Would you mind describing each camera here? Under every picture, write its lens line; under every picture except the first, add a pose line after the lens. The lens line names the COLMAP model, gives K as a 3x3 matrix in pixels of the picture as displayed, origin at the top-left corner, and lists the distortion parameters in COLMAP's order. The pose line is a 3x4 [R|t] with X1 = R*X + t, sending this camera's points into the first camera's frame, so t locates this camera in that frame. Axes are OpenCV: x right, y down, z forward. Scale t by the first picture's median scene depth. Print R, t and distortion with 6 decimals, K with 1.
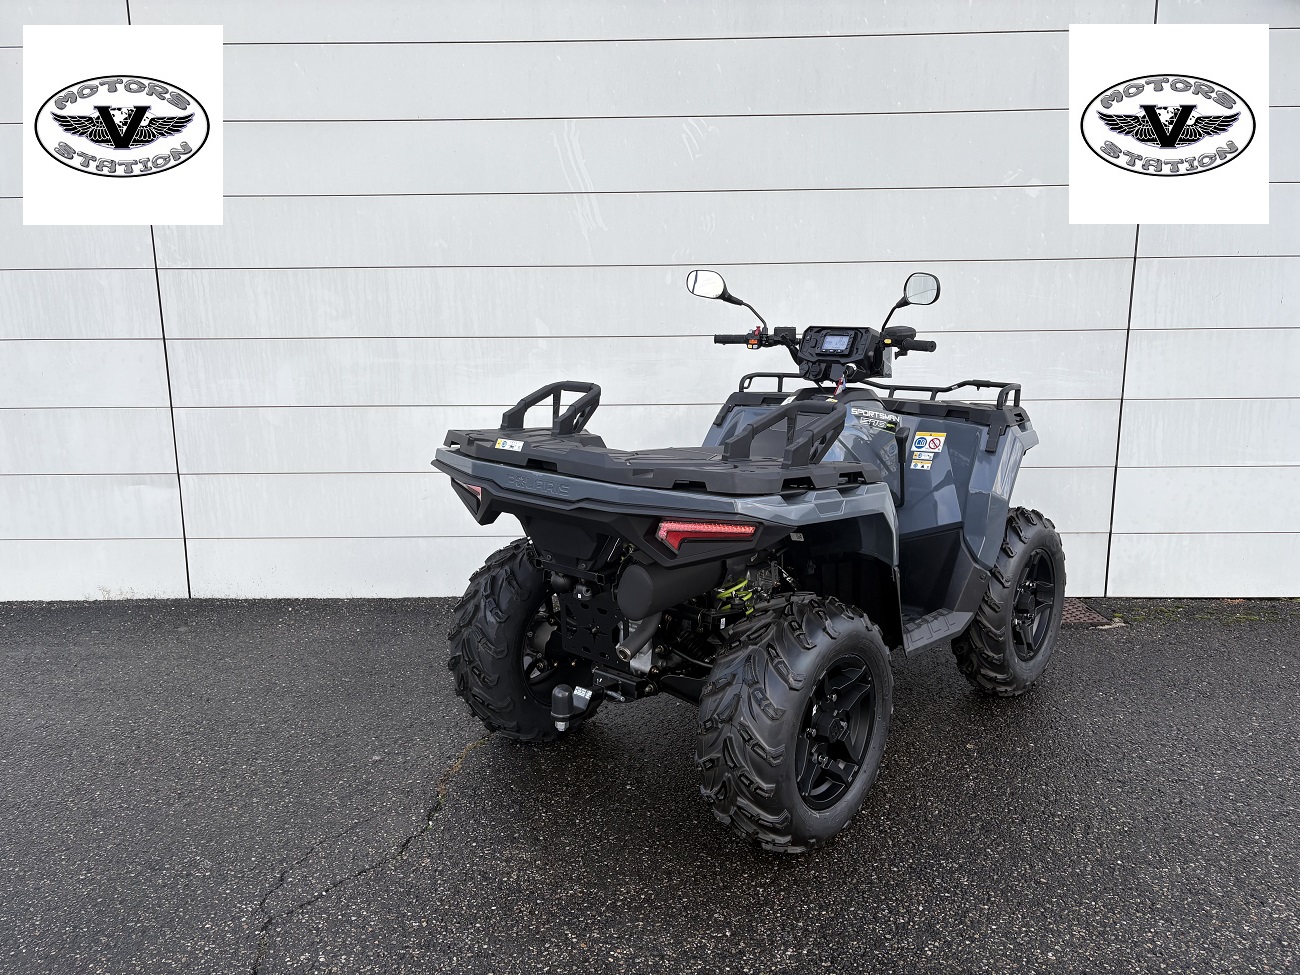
lens RADIAL K [[961.4, 0, 644.3], [0, 961.4, 495.0], [0, 0, 1]] dist [0.060184, -0.053794]
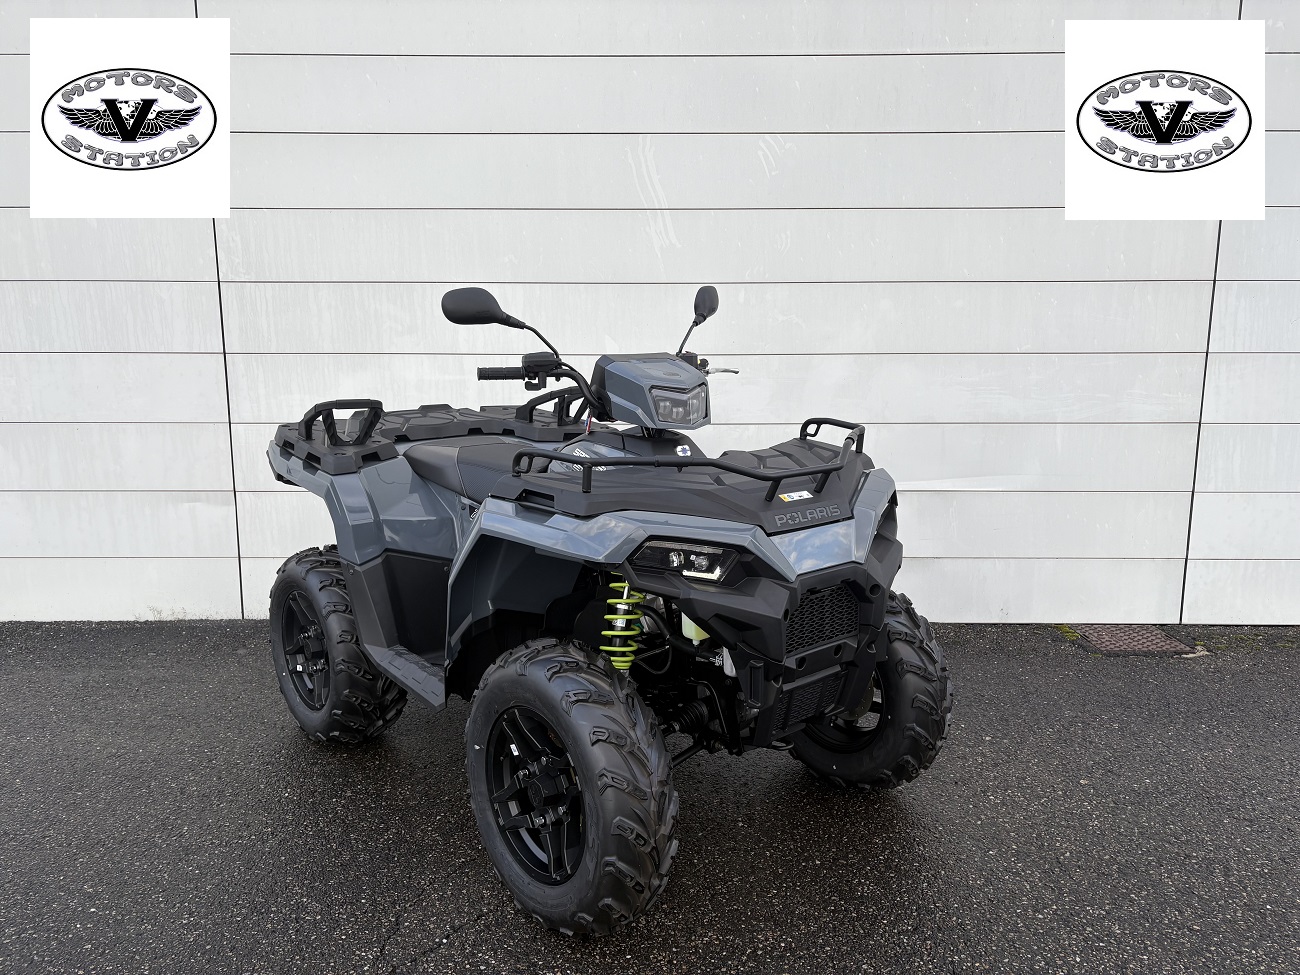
lens RADIAL K [[961.4, 0, 654.1], [0, 961.4, 492.5], [0, 0, 1]] dist [0.060184, -0.053794]
pose [[0.999851, 0.007937, 0.015307, -0.095043], [-0.007650, 0.999796, -0.018696, -0.006872], [-0.015452, 0.018576, 0.999708, 0.027068]]
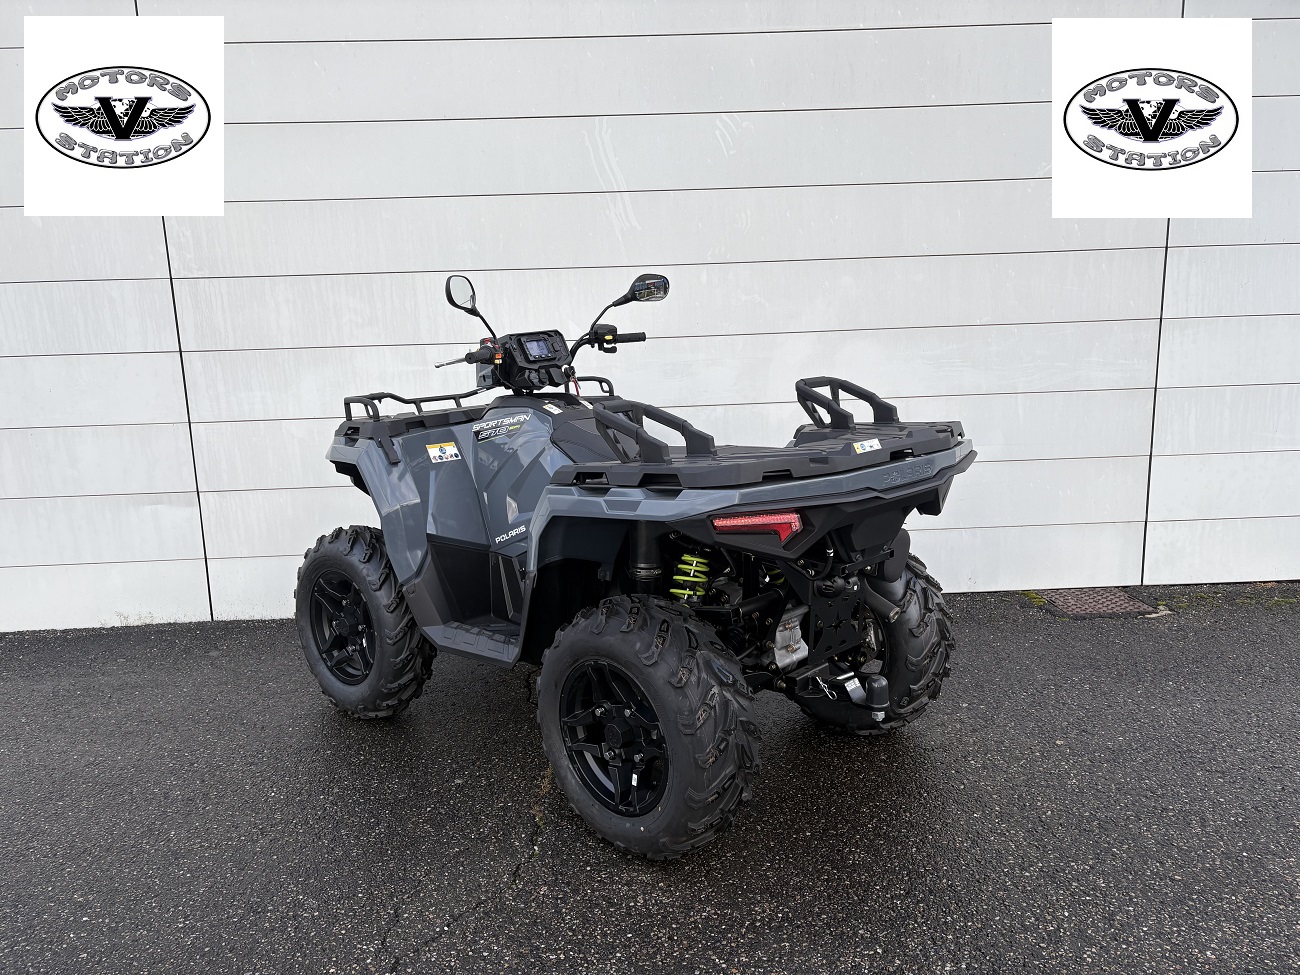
lens RADIAL K [[961.4, 0, 645.7], [0, 961.4, 495.8], [0, 0, 1]] dist [0.060184, -0.053794]
pose [[0.998209, -0.031479, 0.050864, -0.111830], [0.031473, 0.999504, 0.000919, -0.006057], [-0.050868, 0.000684, 0.998705, 0.025949]]
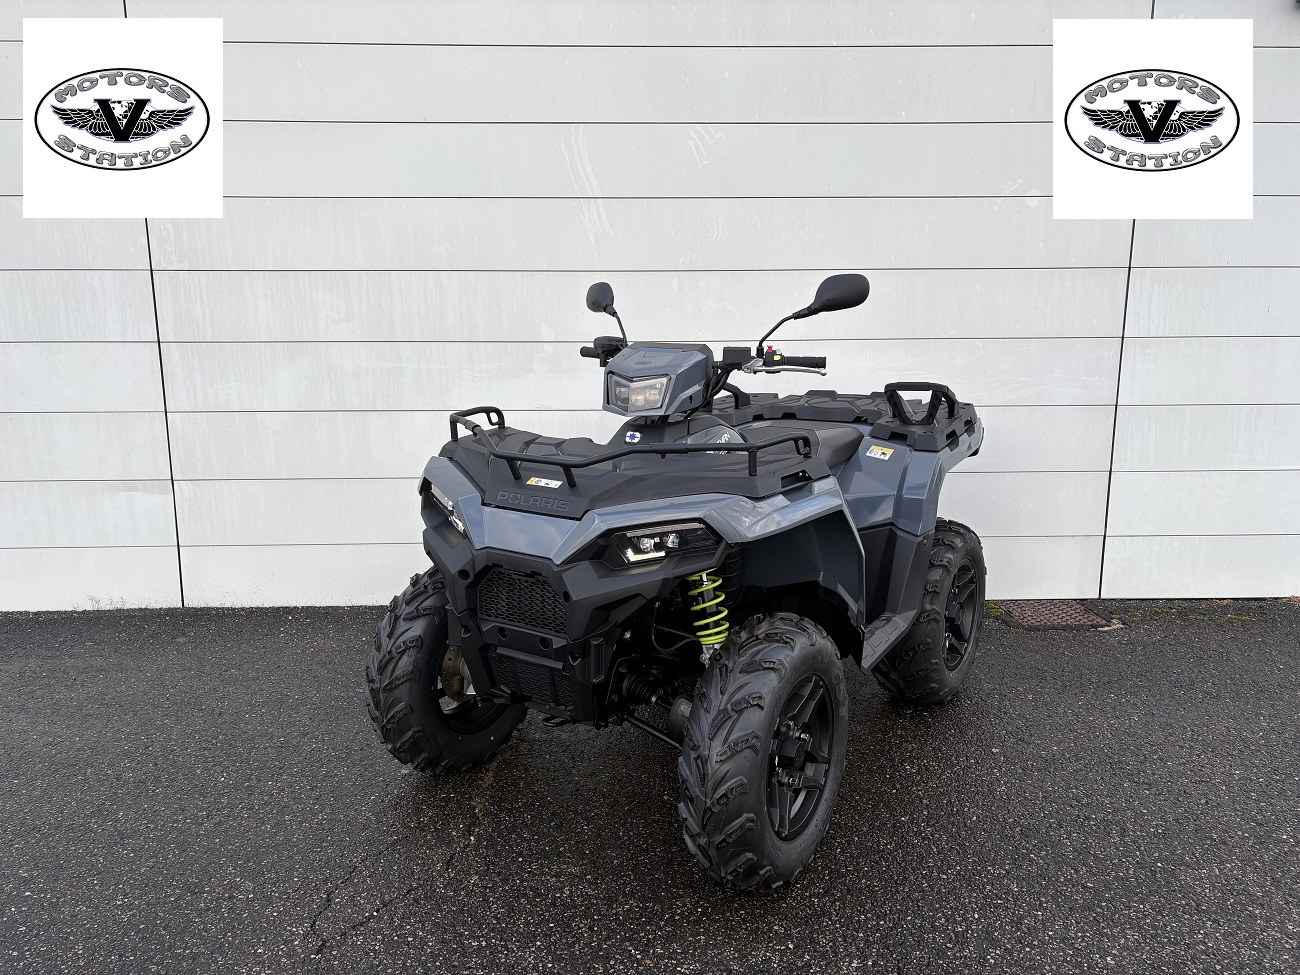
lens RADIAL K [[961.4, 0, 643.7], [0, 961.4, 488.0], [0, 0, 1]] dist [0.060184, -0.053794]
pose [[0.998812, -0.002472, 0.048672, -0.069542], [0.002712, 0.999984, -0.004864, -0.009760], [-0.048659, 0.004990, 0.998803, 0.002857]]
